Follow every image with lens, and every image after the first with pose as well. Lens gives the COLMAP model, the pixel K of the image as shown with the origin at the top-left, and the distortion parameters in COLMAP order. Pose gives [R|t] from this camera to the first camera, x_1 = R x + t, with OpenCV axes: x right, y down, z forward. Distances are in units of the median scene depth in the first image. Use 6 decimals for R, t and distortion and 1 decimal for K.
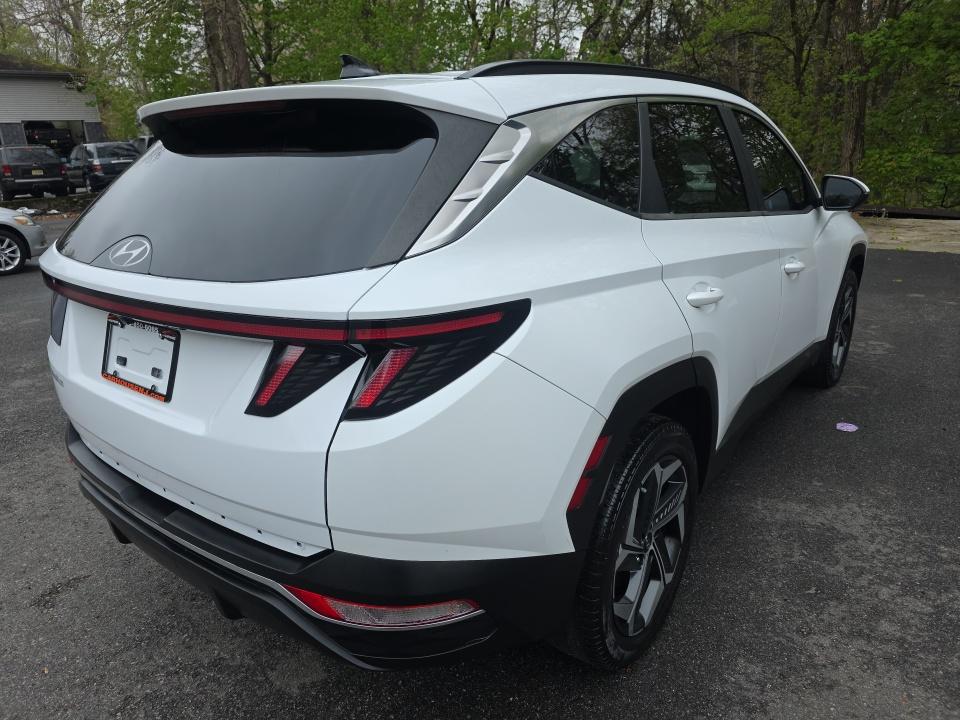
lens RADIAL K [[649.5, 0, 482.4], [0, 649.5, 355.8], [0, 0, 1]] dist [0.067271, -0.050838]
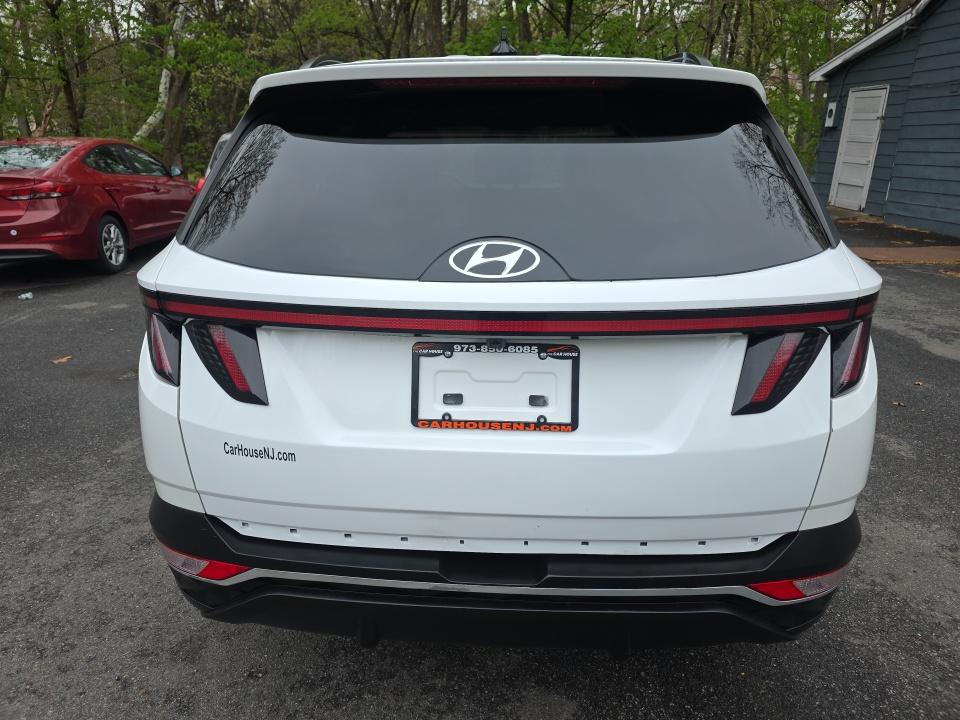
lens RADIAL K [[649.5, 0, 482.4], [0, 649.5, 355.8], [0, 0, 1]] dist [0.067271, -0.050838]
pose [[0.817145, -0.155894, 0.554952, -1.008249], [0.148779, 0.987154, 0.058236, -0.088681], [-0.556901, 0.034978, 0.829842, 0.373209]]
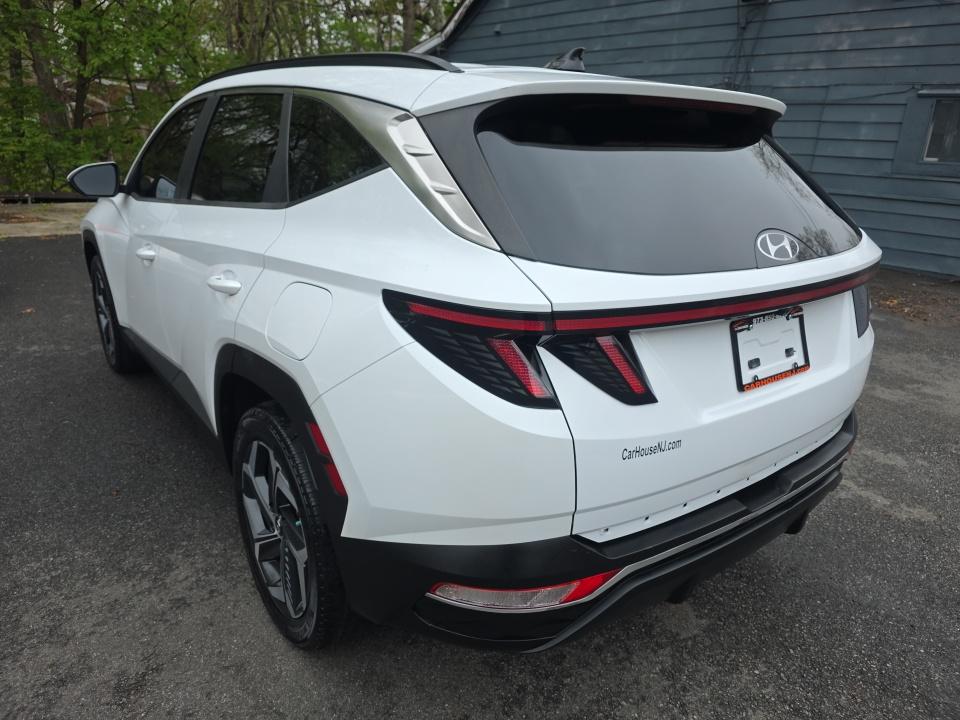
lens RADIAL K [[649.5, 0, 482.4], [0, 649.5, 355.8], [0, 0, 1]] dist [0.067271, -0.050838]
pose [[0.253762, -0.271001, 0.928527, -1.640195], [0.250422, 0.945627, 0.207553, -0.319964], [-0.934288, 0.179855, 0.307829, 1.158600]]
